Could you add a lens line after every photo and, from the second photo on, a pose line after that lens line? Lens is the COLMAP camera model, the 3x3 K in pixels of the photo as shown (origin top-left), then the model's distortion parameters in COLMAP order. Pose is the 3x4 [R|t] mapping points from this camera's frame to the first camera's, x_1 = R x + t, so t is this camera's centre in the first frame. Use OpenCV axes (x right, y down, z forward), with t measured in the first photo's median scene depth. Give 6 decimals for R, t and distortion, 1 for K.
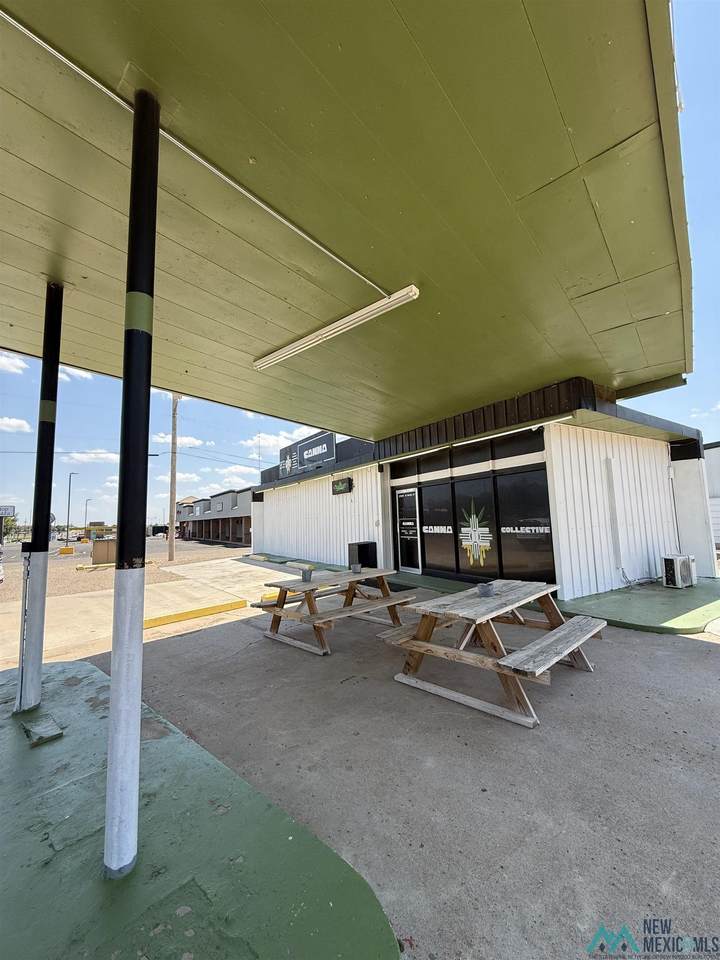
lens RADIAL K [[378.9, 0, 360.0], [0, 378.9, 480.0], [0, 0, 1]] dist [0.000951, -0.000158]
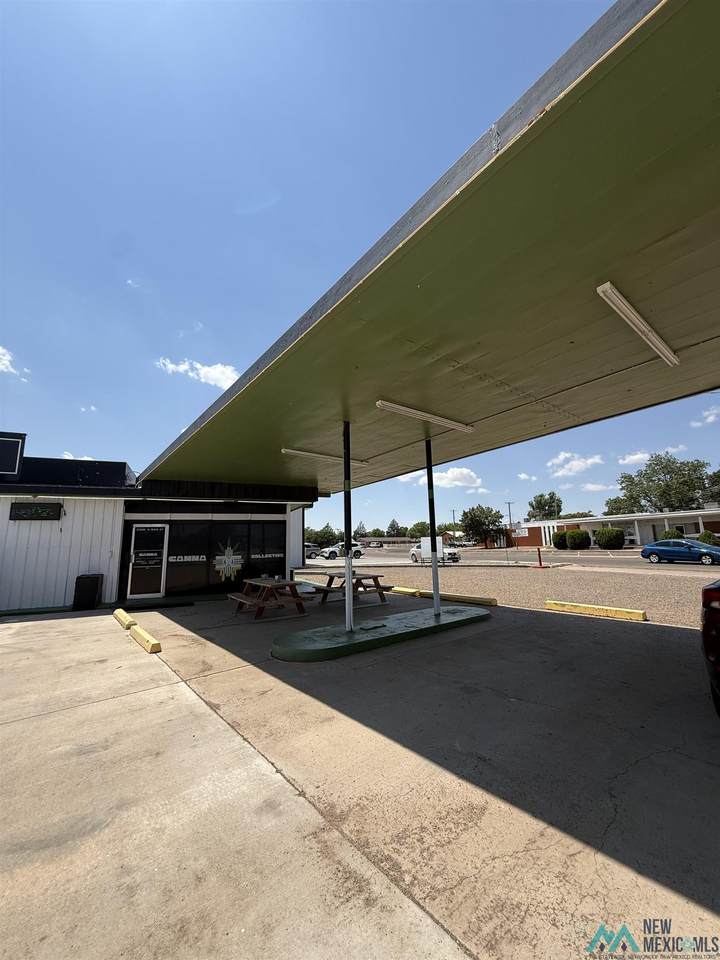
lens RADIAL K [[378.9, 0, 360.0], [0, 378.9, 480.0], [0, 0, 1]] dist [0.000951, -0.000158]
pose [[0.170225, 0.195072, 0.965904, -0.959113], [-0.086778, 0.979369, -0.182498, 0.050965], [-0.981577, -0.052753, 0.183641, 0.188309]]
